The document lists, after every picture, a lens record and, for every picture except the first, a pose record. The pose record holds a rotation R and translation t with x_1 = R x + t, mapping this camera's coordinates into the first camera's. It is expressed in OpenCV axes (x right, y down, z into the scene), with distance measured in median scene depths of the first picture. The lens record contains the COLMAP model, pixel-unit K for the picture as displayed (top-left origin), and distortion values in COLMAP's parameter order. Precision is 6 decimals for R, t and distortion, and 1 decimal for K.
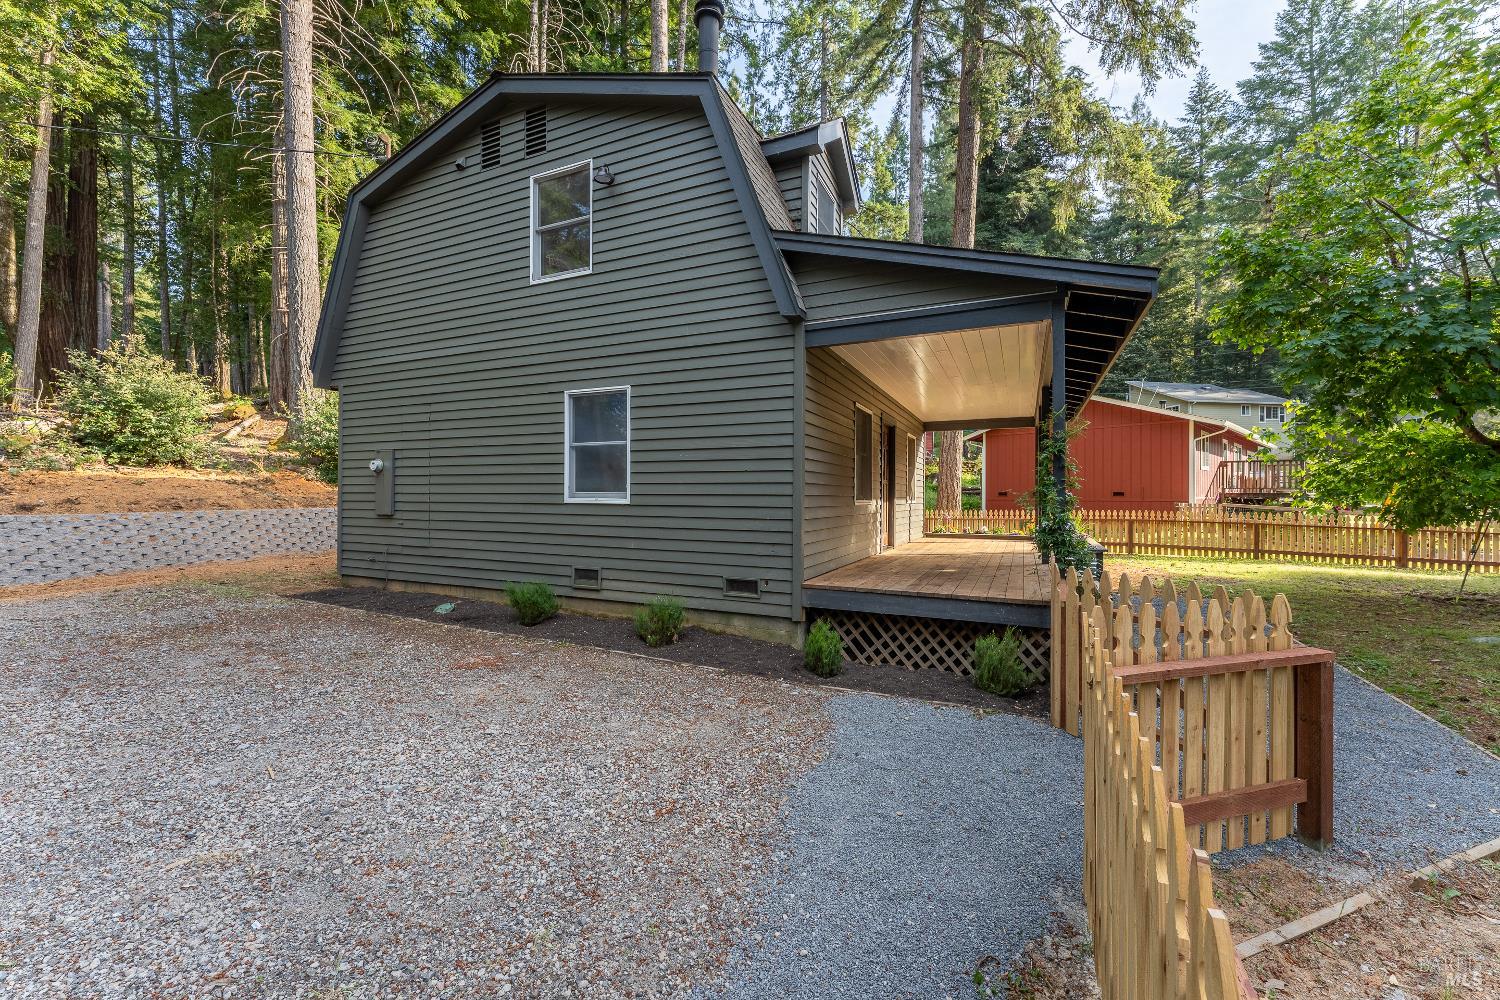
lens RADIAL K [[608.1, 0, 746.7], [0, 608.1, 501.5], [0, 0, 1]] dist [0.002726, -0.000162]
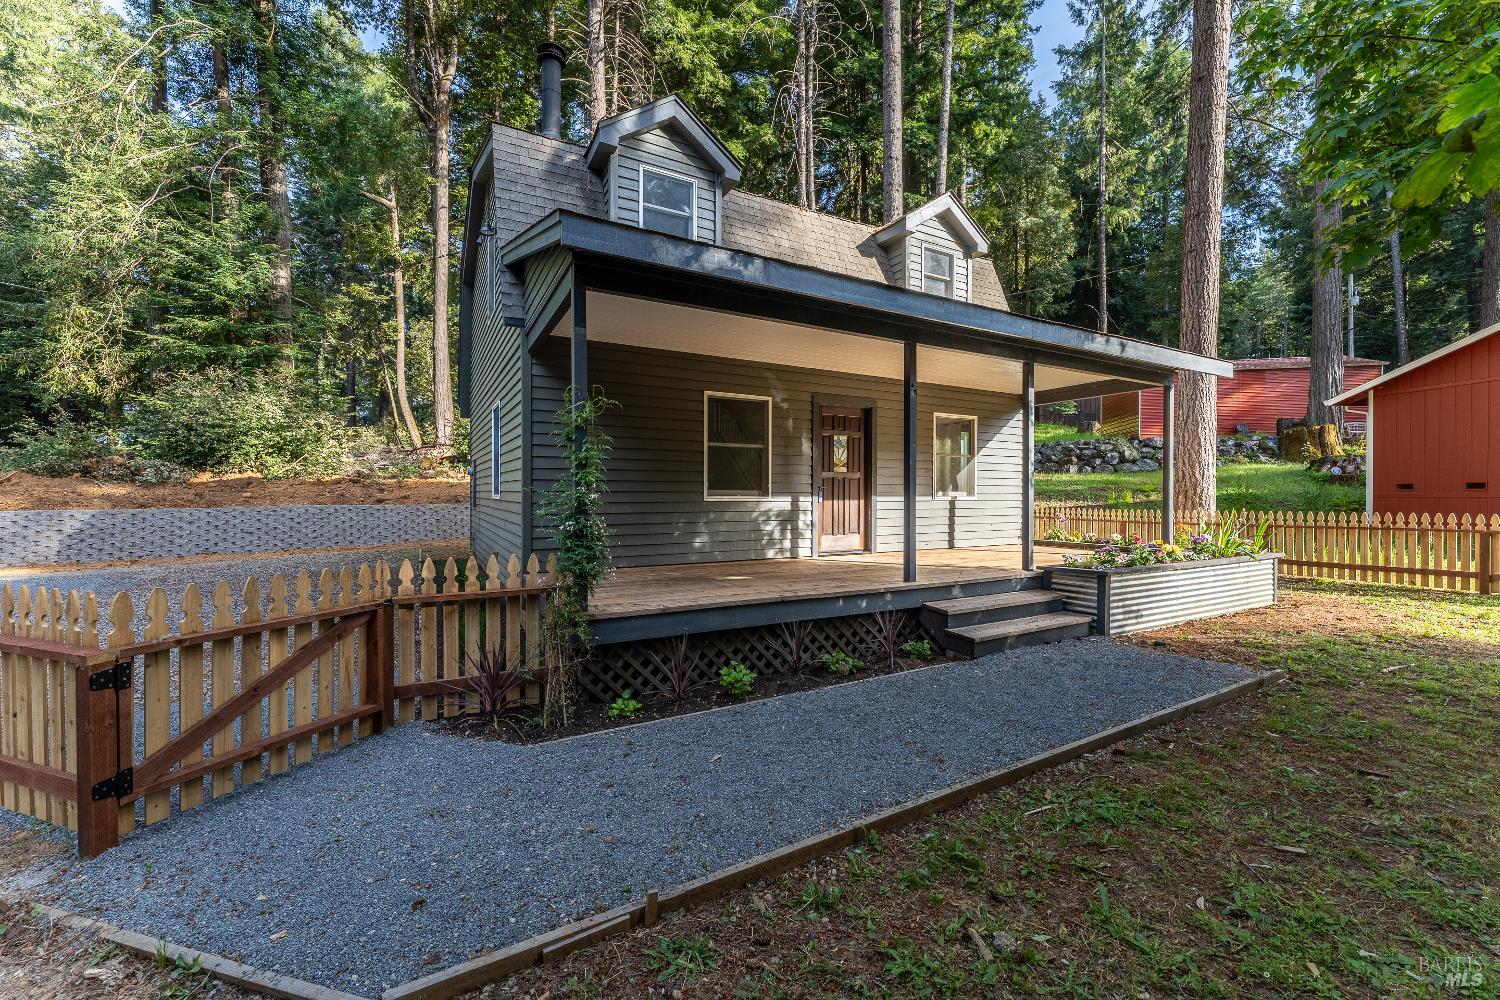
lens RADIAL K [[608.1, 0, 741.4], [0, 608.1, 497.0], [0, 0, 1]] dist [0.002726, -0.000162]
pose [[0.804829, 0.000887, -0.593506, 0.415001], [-0.001175, 0.999999, -0.000100, -0.001361], [0.593505, 0.000778, 0.804830, 0.146218]]
